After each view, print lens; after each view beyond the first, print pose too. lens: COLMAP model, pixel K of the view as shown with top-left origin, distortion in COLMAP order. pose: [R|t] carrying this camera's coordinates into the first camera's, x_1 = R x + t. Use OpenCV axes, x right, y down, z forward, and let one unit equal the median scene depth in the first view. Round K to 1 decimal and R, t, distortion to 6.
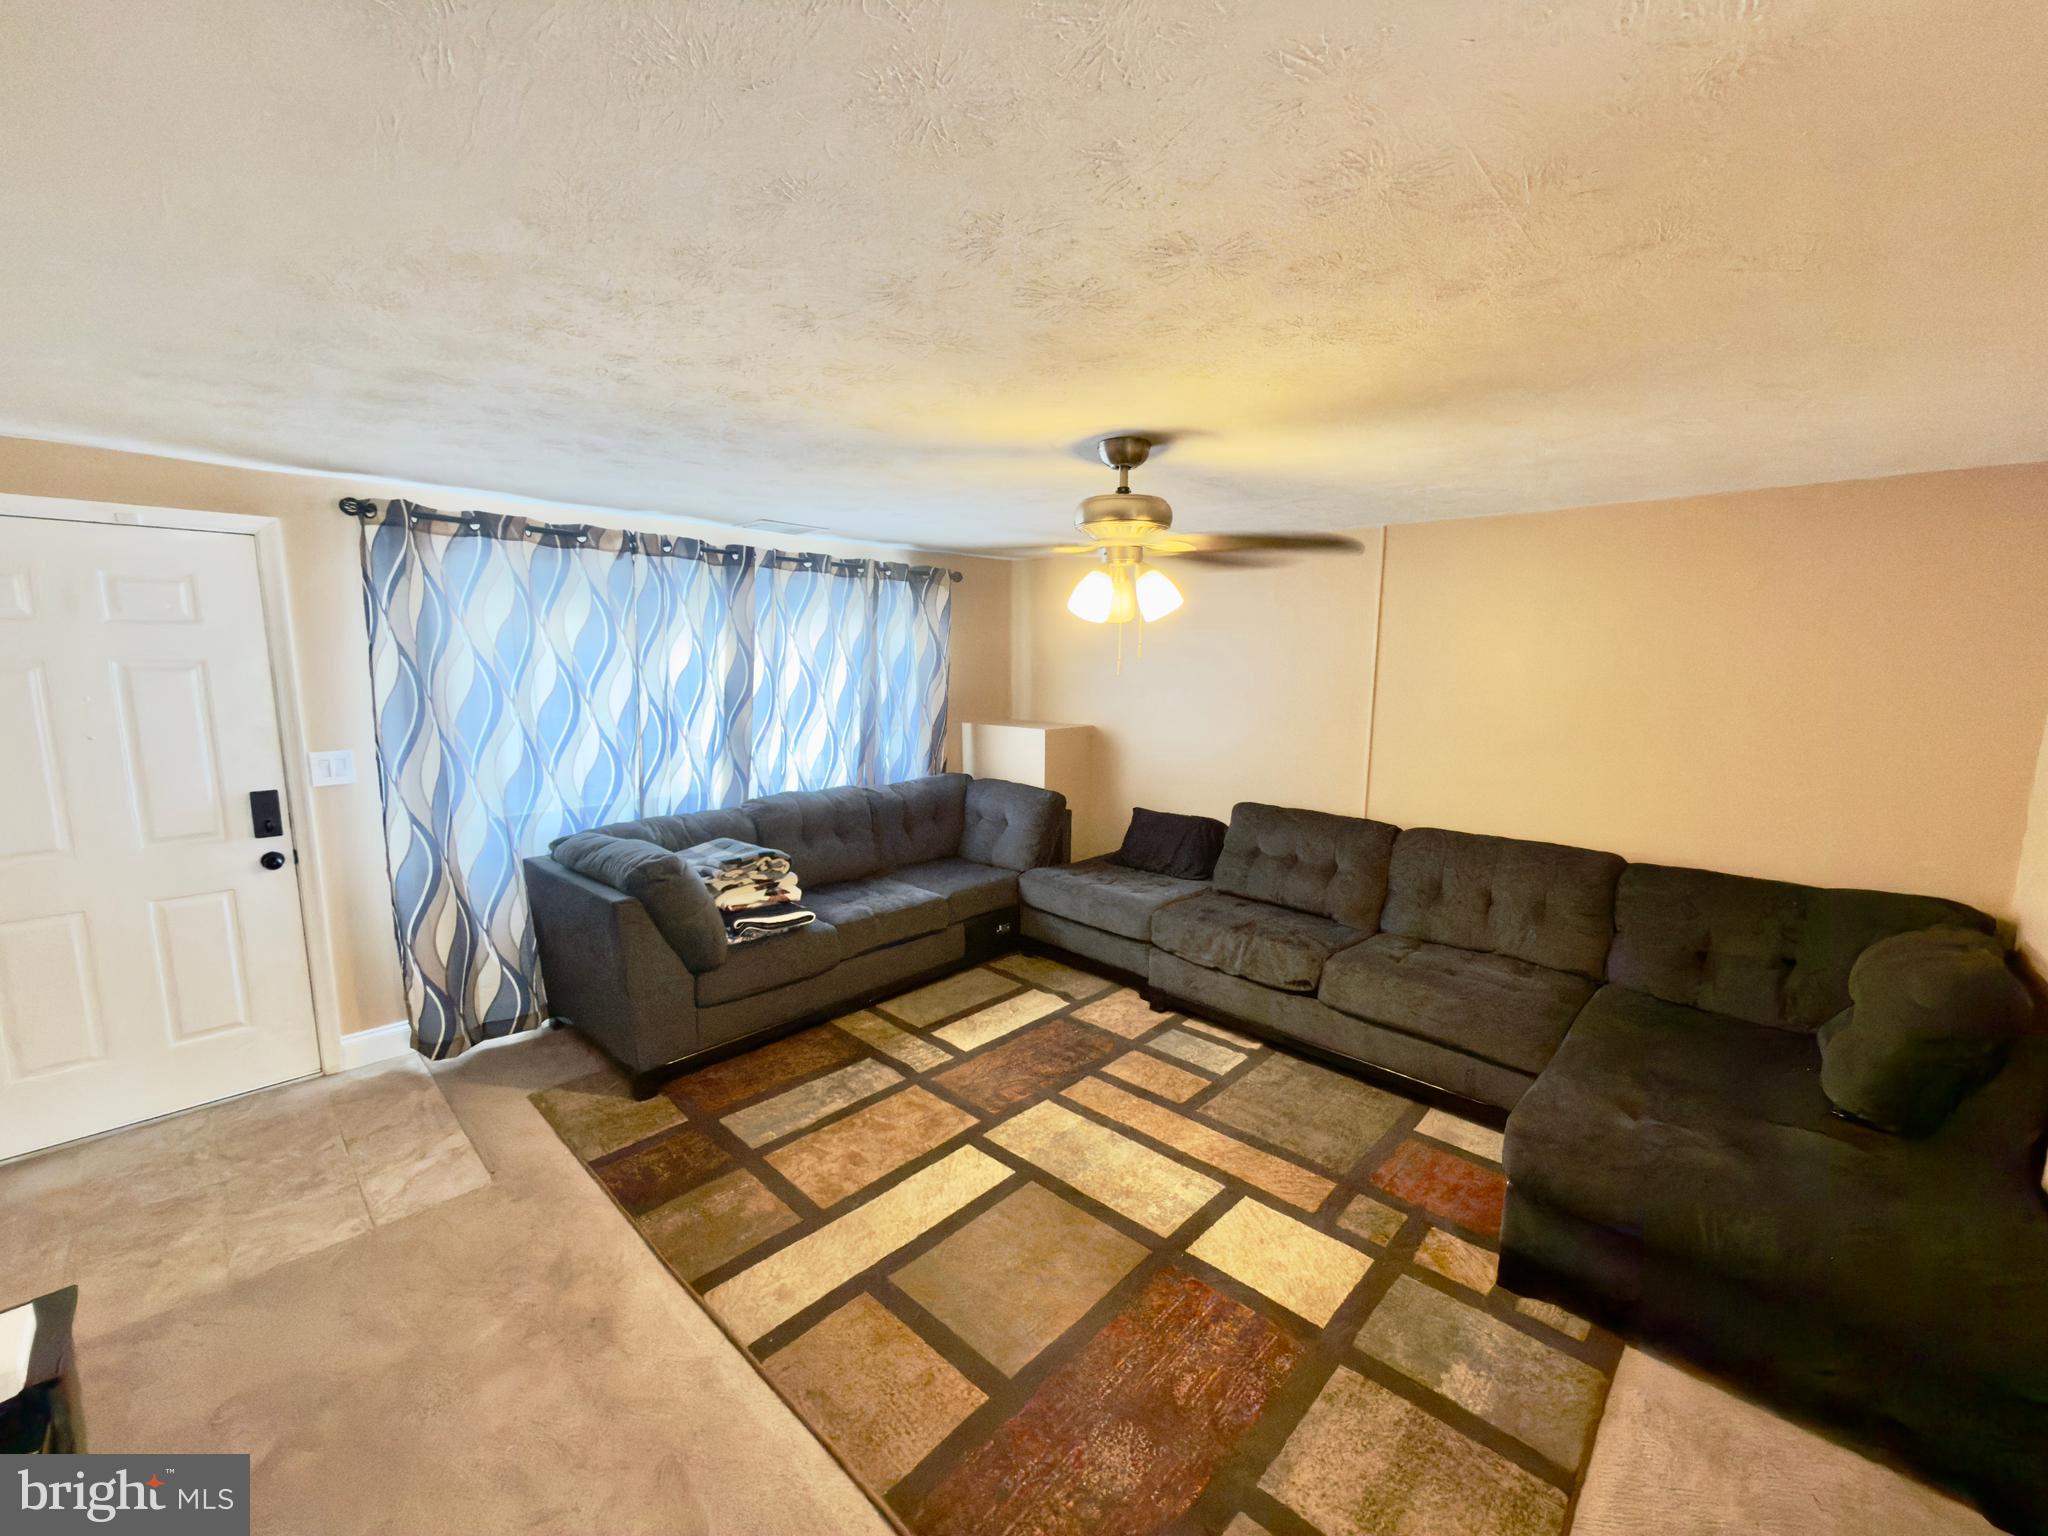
lens RADIAL K [[817.2, 0, 1025.8], [0, 817.2, 771.7], [0, 0, 1]] dist [-0.001400, 0.001071]
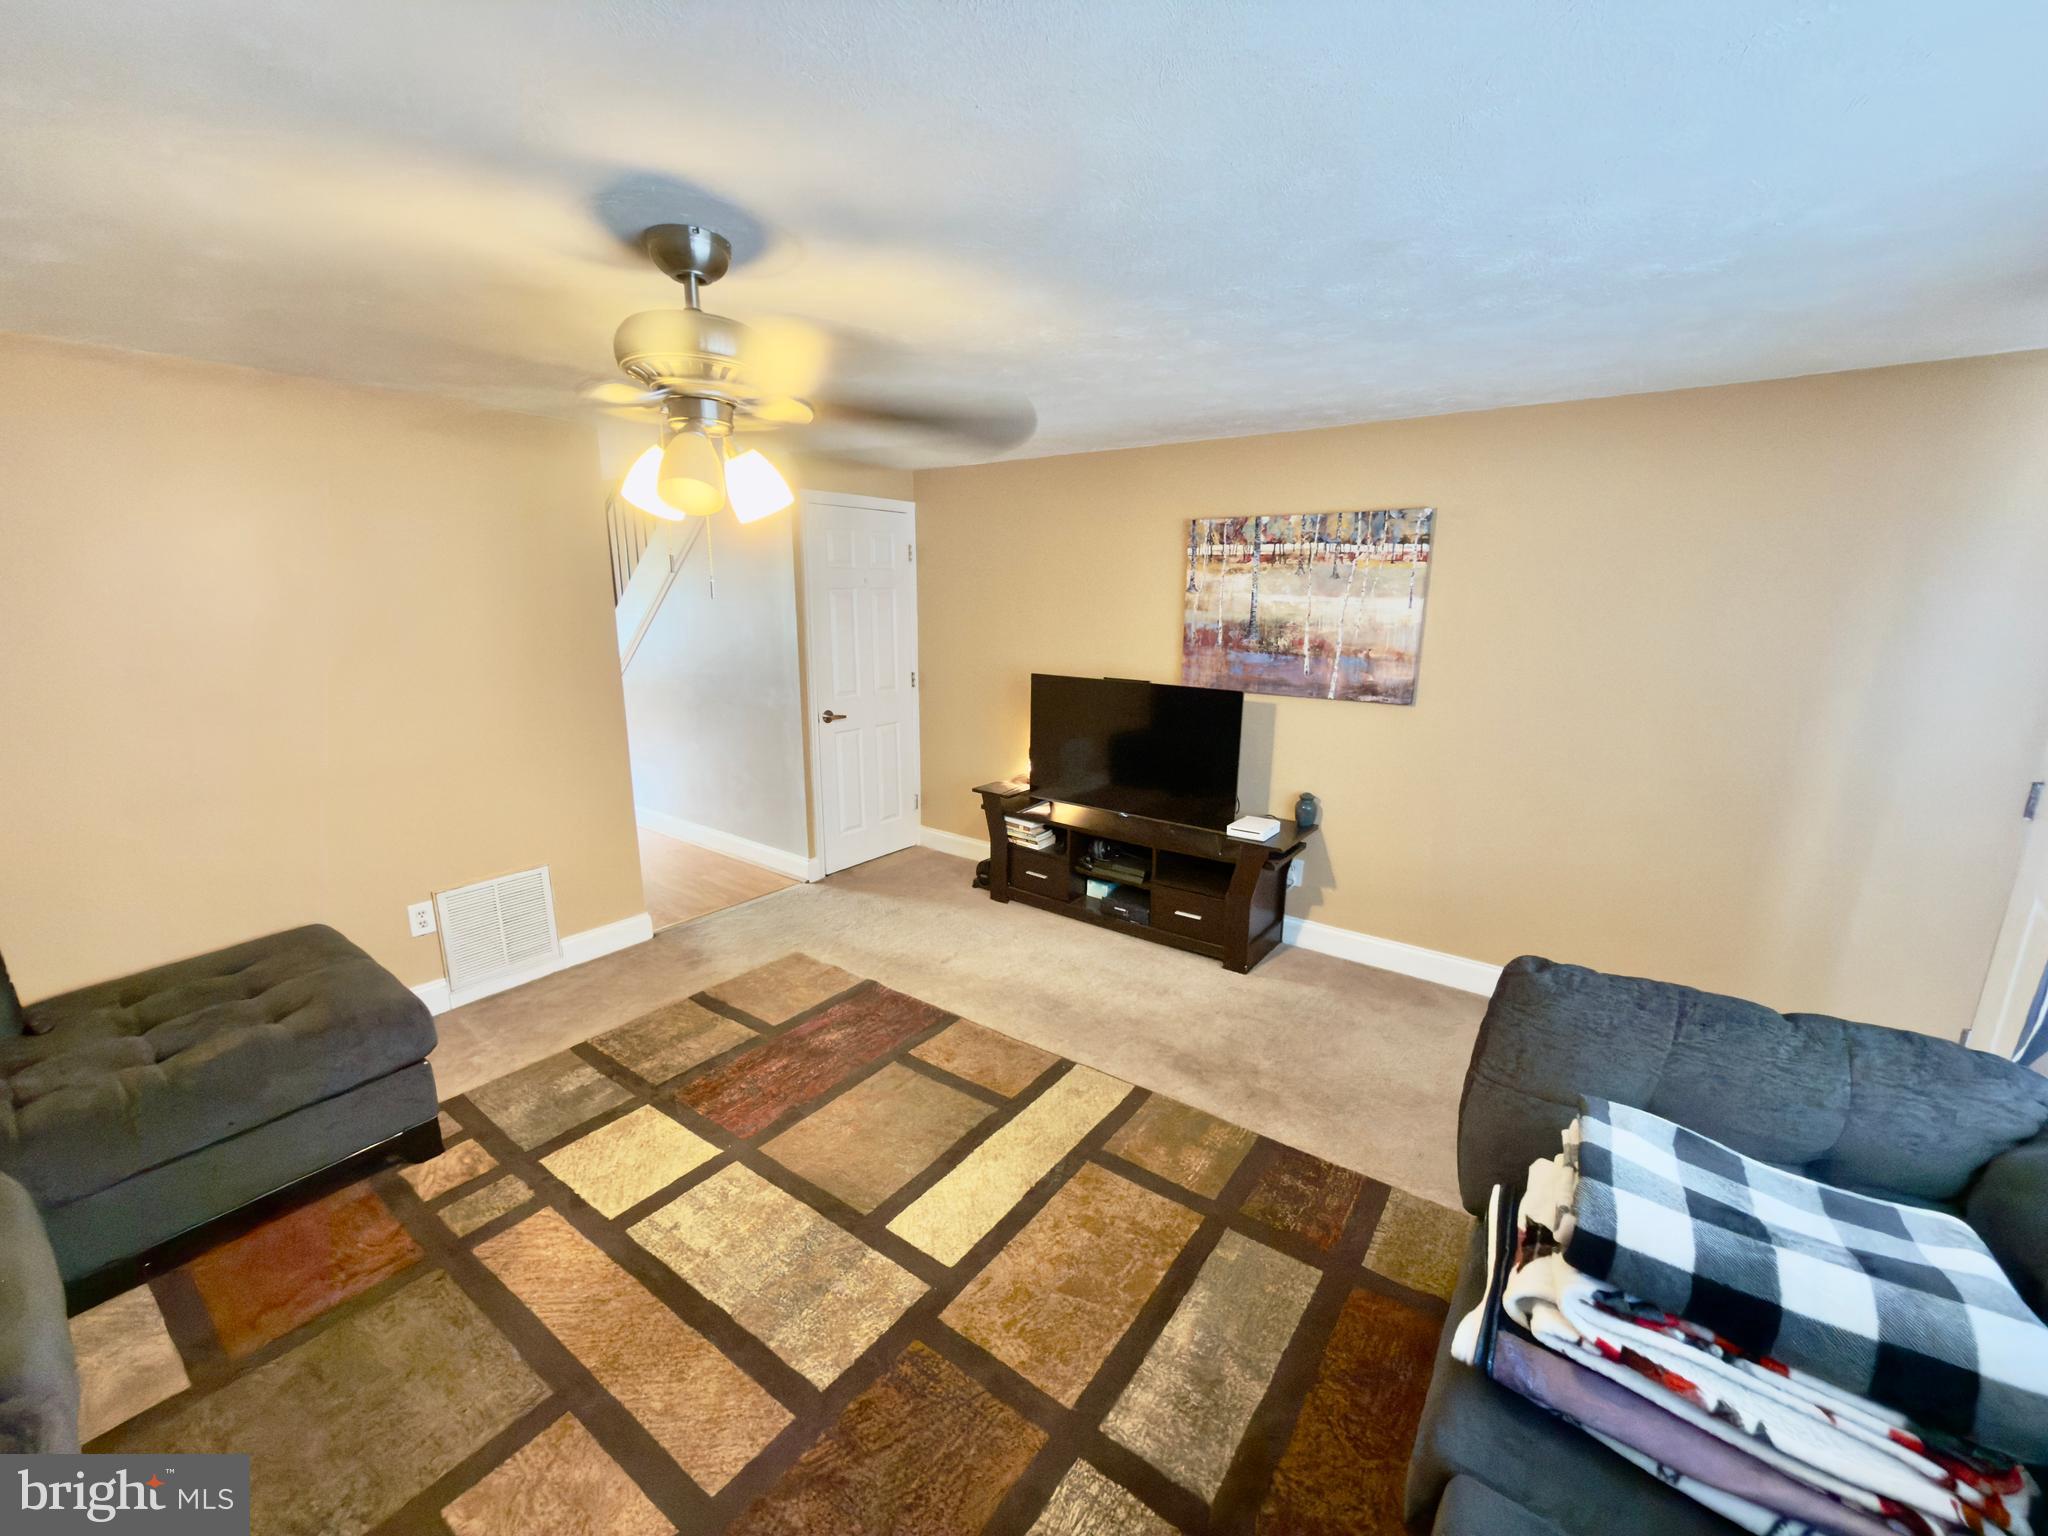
lens RADIAL K [[817.2, 0, 1023.8], [0, 817.2, 758.1], [0, 0, 1]] dist [-0.001400, 0.001071]
pose [[-0.991669, 0.007034, -0.128618, -0.042697], [-0.037142, 0.940482, 0.337808, -0.199301], [0.123339, 0.339771, -0.932386, 1.450542]]
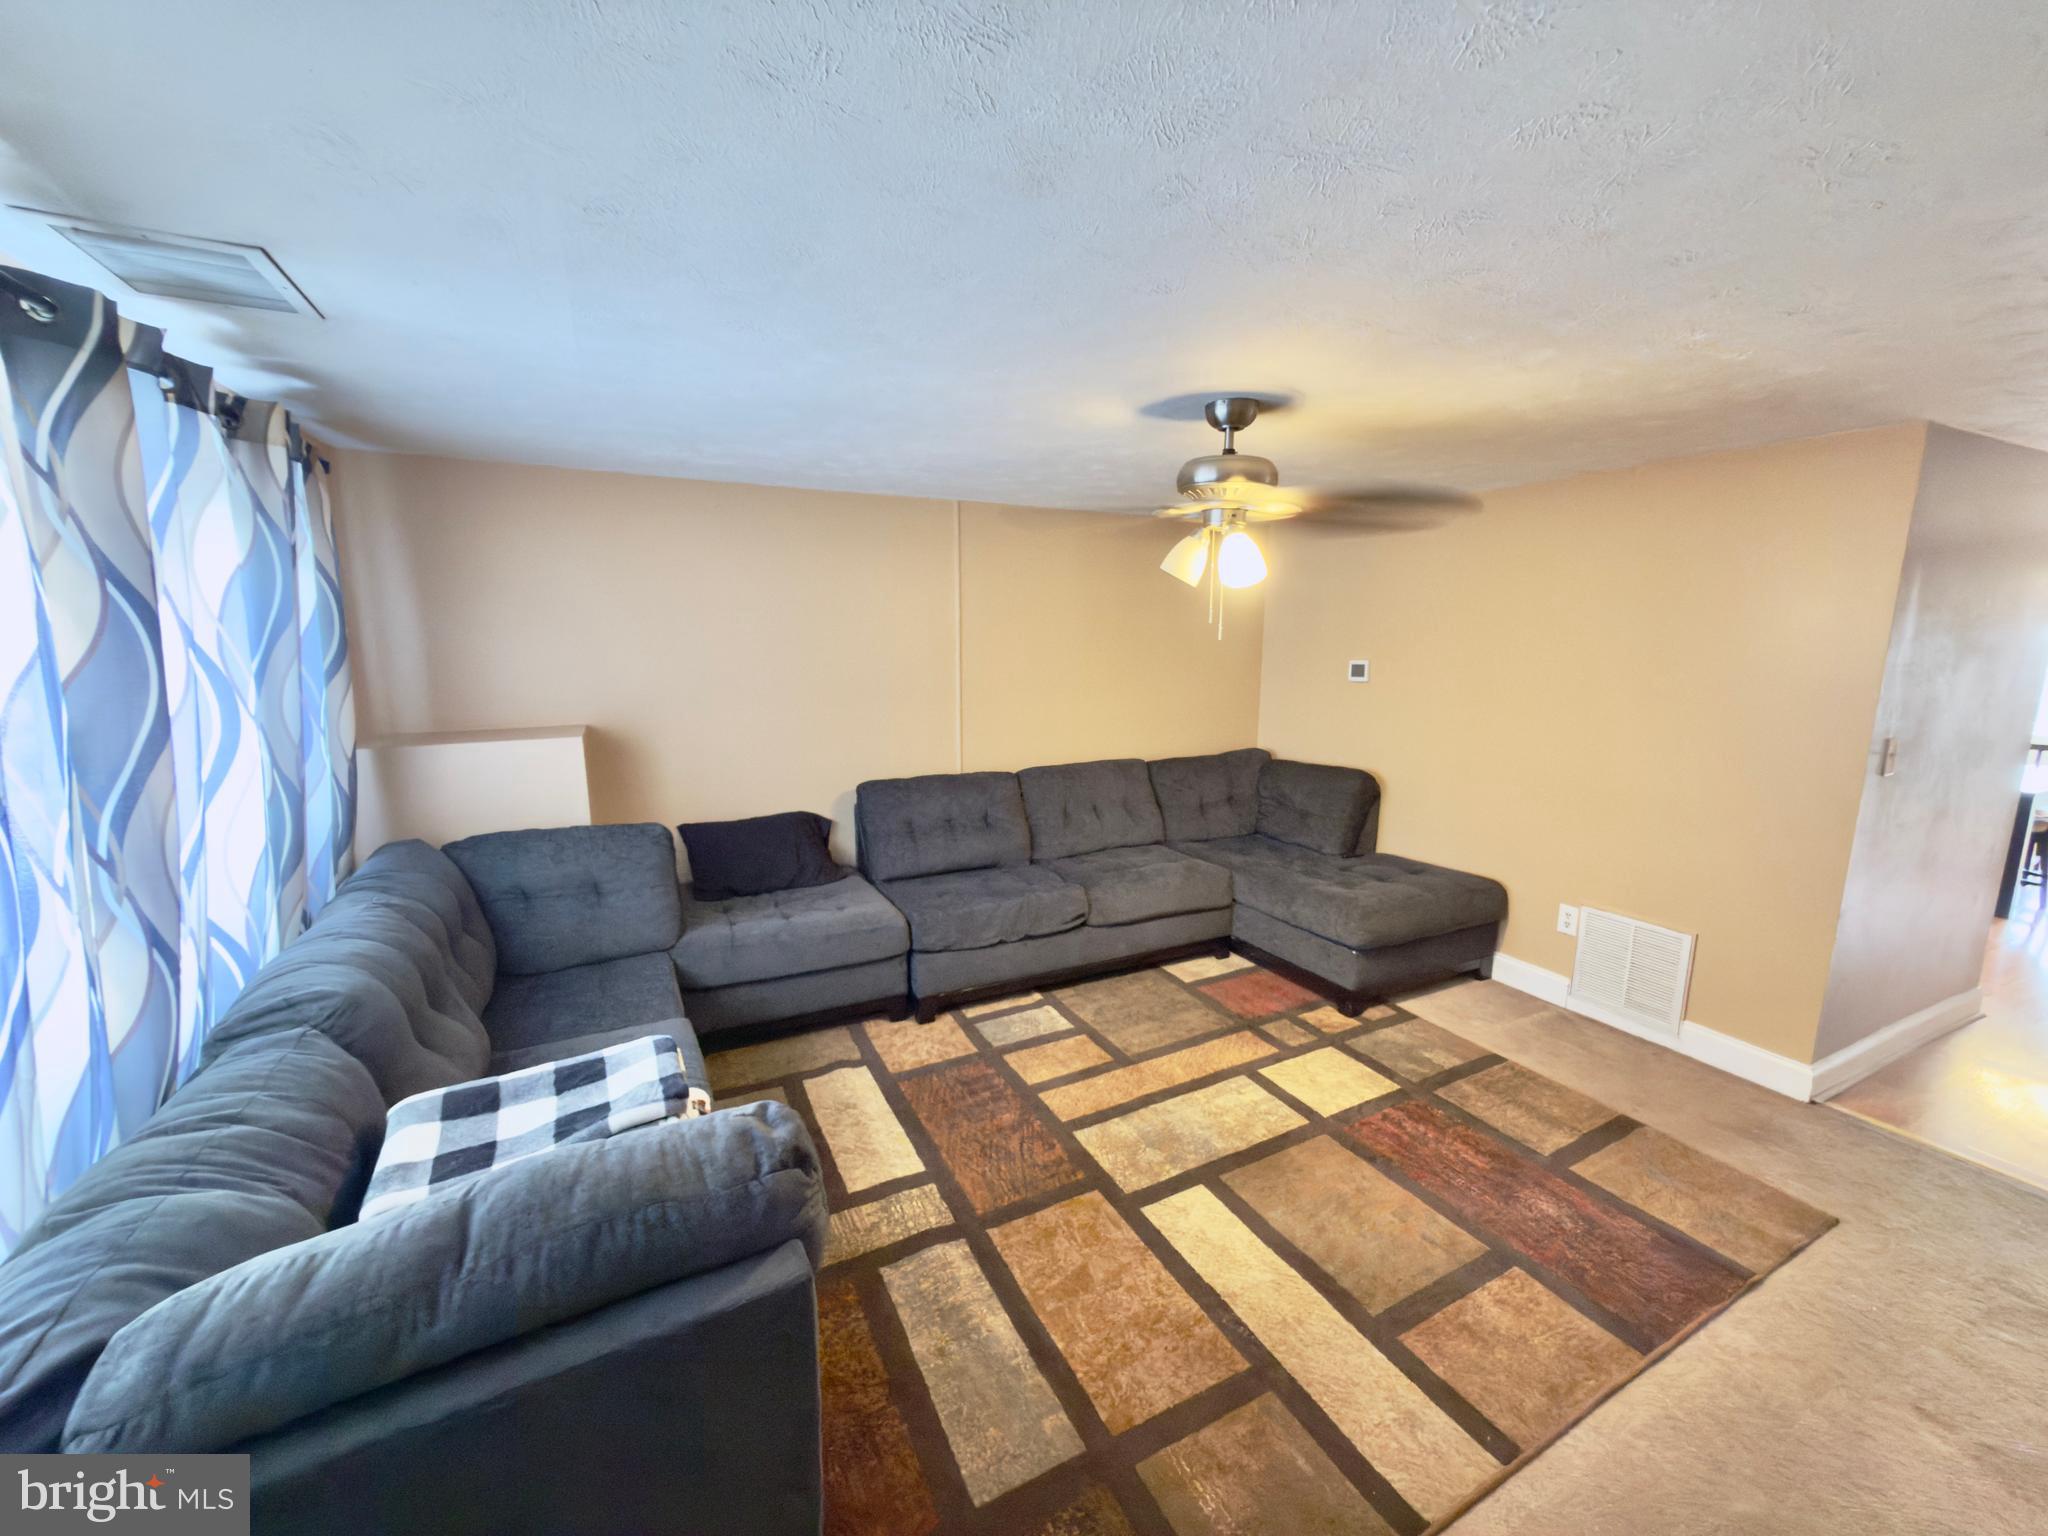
lens RADIAL K [[817.2, 0, 1028.9], [0, 817.2, 772.4], [0, 0, 1]] dist [-0.001400, 0.001071]
pose [[0.333944, -0.172997, 0.926582, -0.766608], [0.135167, 0.981643, 0.134562, -0.105009], [-0.932851, 0.080307, 0.351197, 0.739478]]
